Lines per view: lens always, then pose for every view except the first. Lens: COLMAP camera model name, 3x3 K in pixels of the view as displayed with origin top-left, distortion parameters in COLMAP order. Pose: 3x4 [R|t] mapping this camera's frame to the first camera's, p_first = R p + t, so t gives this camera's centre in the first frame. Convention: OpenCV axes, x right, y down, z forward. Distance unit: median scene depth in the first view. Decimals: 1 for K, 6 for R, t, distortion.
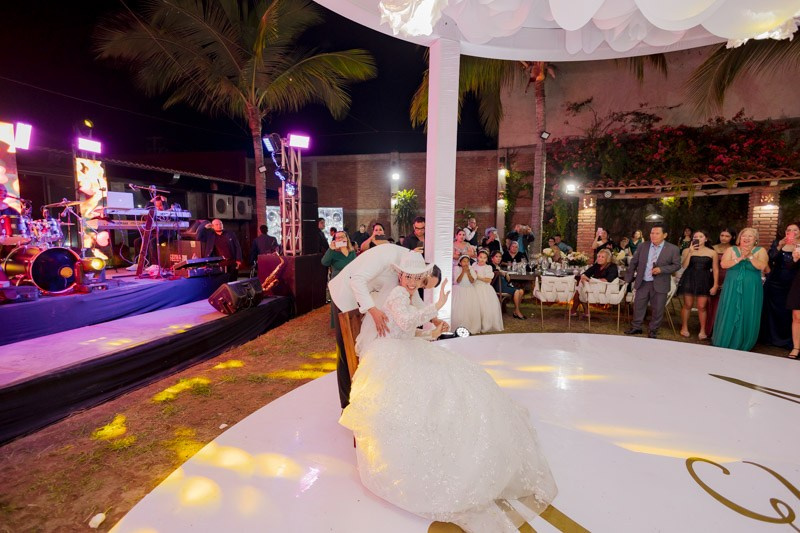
lens RADIAL K [[384.6, 0, 399.4], [0, 384.6, 265.6], [0, 0, 1]] dist [0.022143, -0.008173]
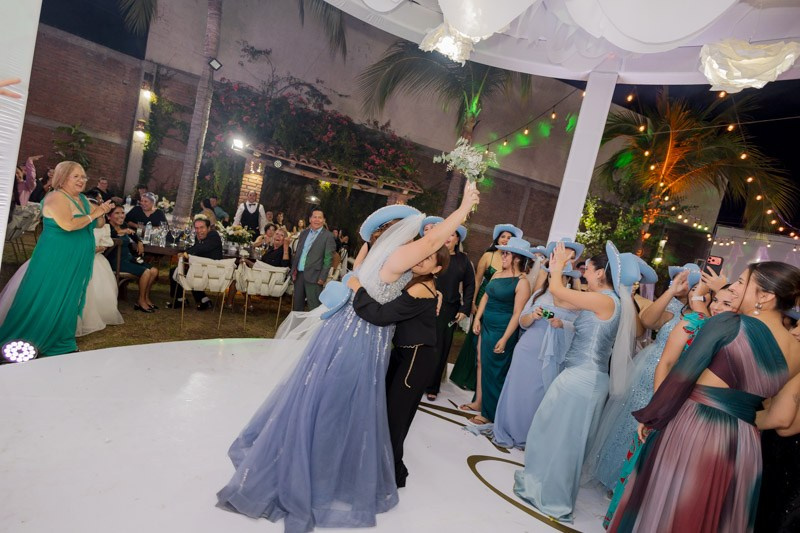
lens RADIAL K [[400.0, 0, 399.3], [0, 400.0, 264.0], [0, 0, 1]] dist [0.017269, -0.002213]
pose [[0.655409, 0.075817, 0.751459, 0.048069], [-0.144118, 0.989222, 0.025892, -0.020827], [-0.741397, -0.125268, 0.659271, 0.158486]]
